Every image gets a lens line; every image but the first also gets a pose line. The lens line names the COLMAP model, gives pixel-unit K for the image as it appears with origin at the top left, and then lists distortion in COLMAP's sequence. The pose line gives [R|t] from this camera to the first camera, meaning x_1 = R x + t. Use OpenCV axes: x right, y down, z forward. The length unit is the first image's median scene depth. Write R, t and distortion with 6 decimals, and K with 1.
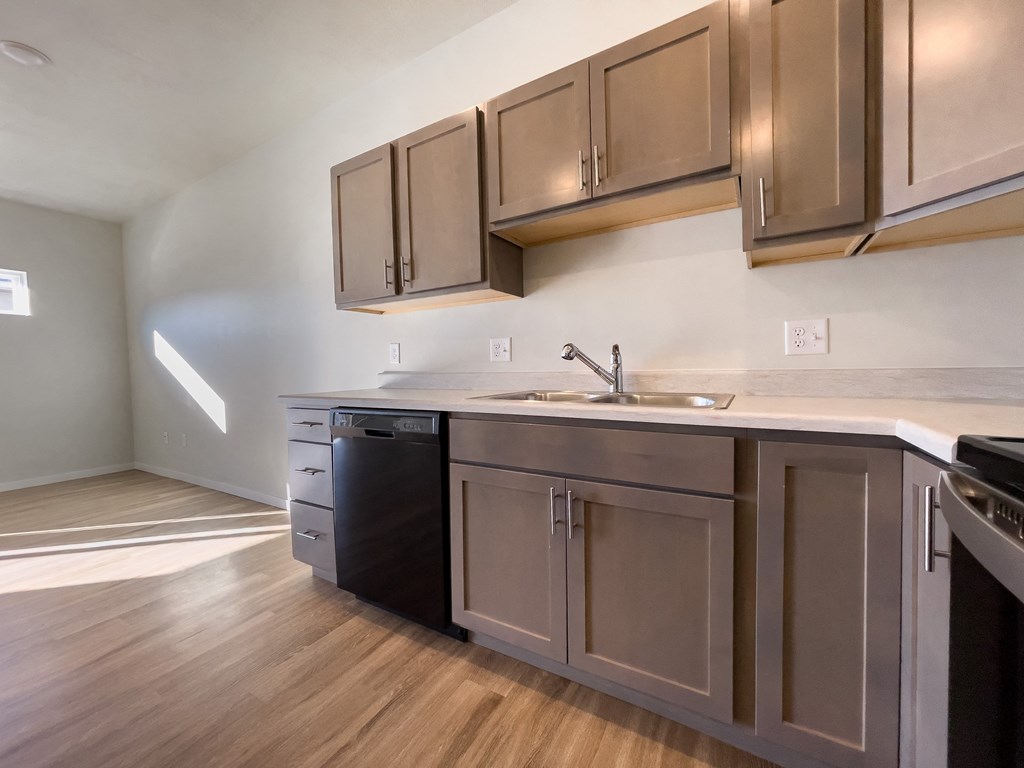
lens RADIAL K [[413.4, 0, 508.3], [0, 413.4, 381.1], [0, 0, 1]] dist [-0.002426, 0.000363]
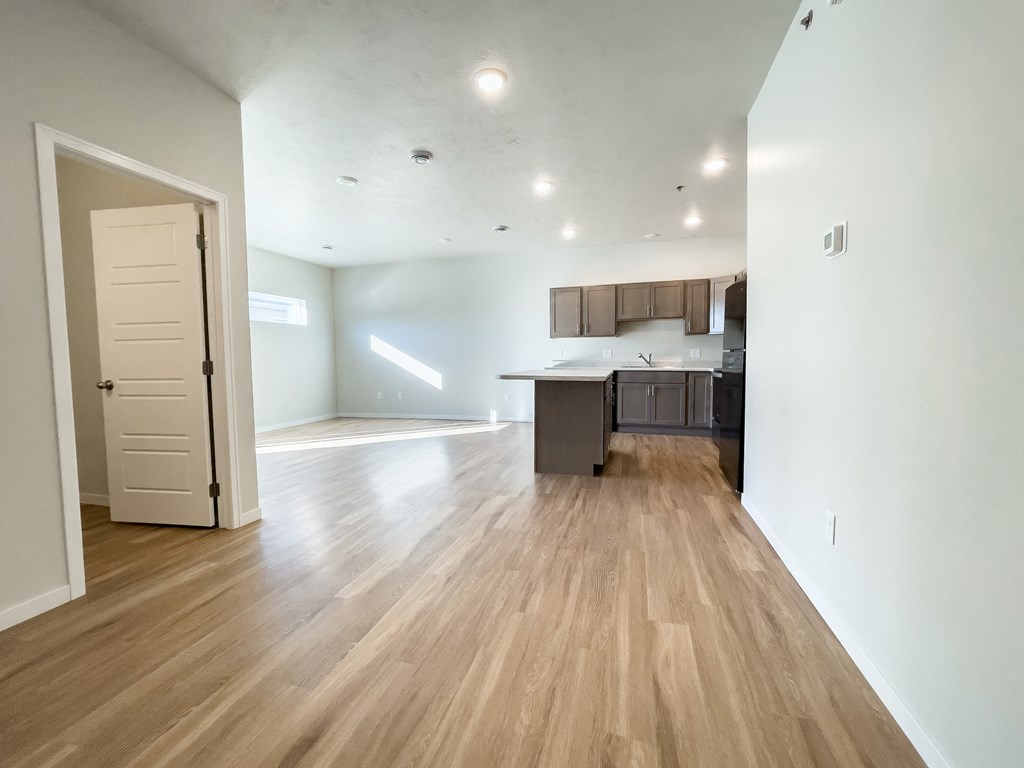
lens RADIAL K [[428.6, 0, 505.8], [0, 428.6, 381.6], [0, 0, 1]] dist [-0.001400, 0.000366]
pose [[0.969551, 0.000503, 0.244888, -1.917977], [-0.006133, 0.999734, 0.022226, 0.085019], [-0.244811, -0.023051, 0.969297, -2.391370]]
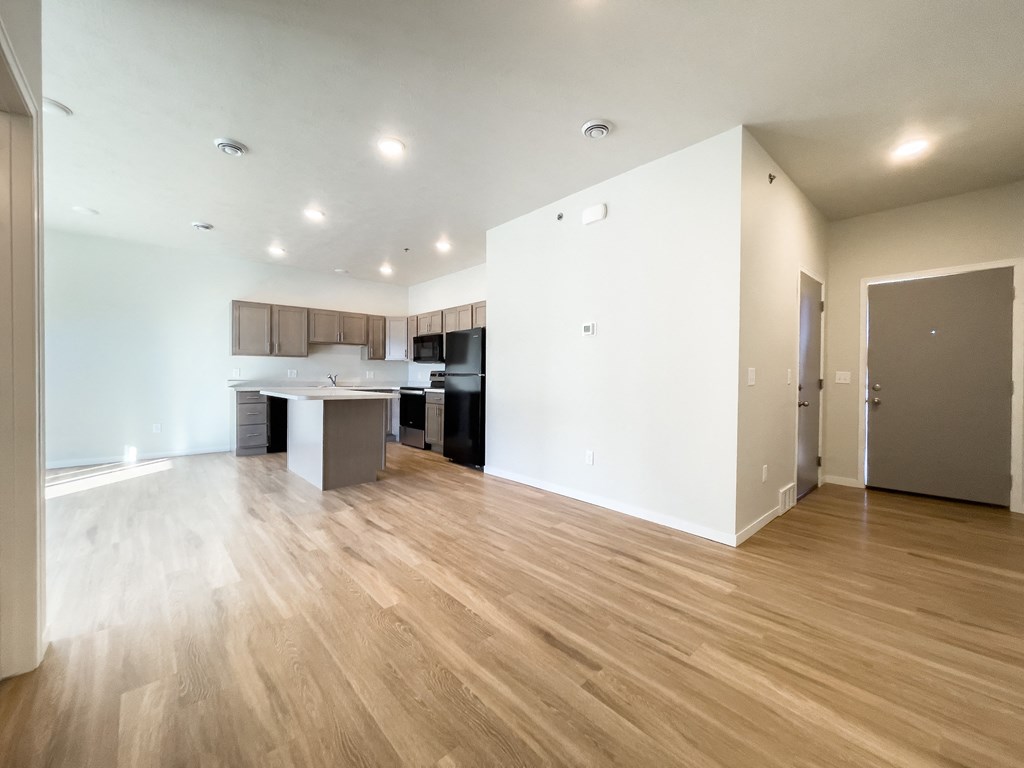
lens RADIAL K [[413.4, 0, 508.3], [0, 413.4, 381.1], [0, 0, 1]] dist [-0.002426, 0.000363]
pose [[0.299429, 0.015146, 0.953998, -3.118671], [0.014922, 0.999677, -0.020554, 0.086083], [-0.954002, 0.020390, 0.299107, -1.844397]]
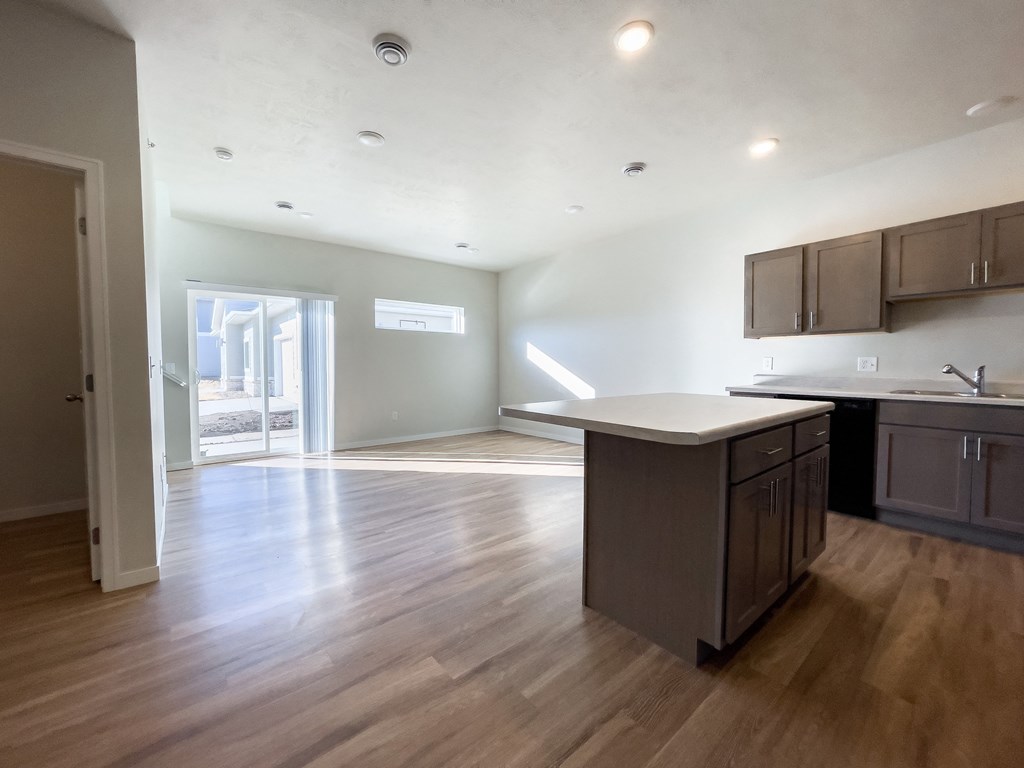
lens RADIAL K [[413.4, 0, 508.3], [0, 413.4, 381.1], [0, 0, 1]] dist [-0.002426, 0.000363]
pose [[0.939644, 0.035173, -0.340340, -0.996105], [-0.031247, 0.999367, 0.017010, 0.009660], [0.340723, -0.005349, 0.940148, -1.274780]]
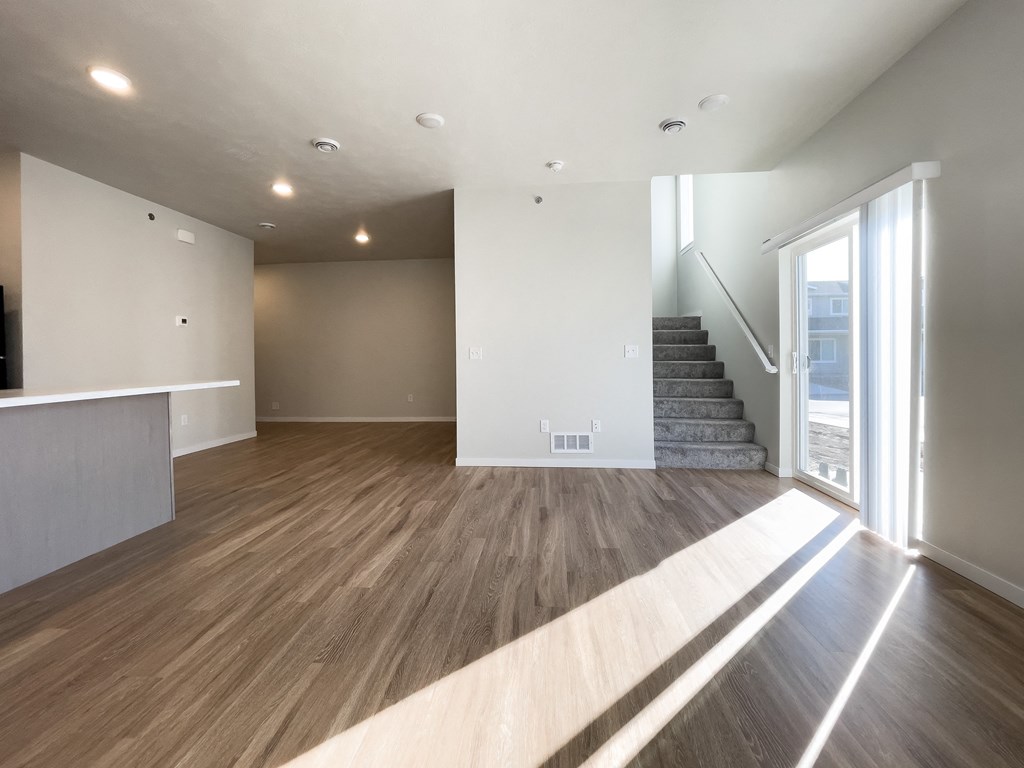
lens RADIAL K [[426.4, 0, 510.2], [0, 426.4, 362.8], [0, 0, 1]] dist [-0.000142, 0.000014]
pose [[-0.900101, 0.039943, -0.433847, -1.680657], [0.021924, 0.998679, 0.046461, -0.035165], [0.435130, 0.032308, -0.899788, 2.010026]]
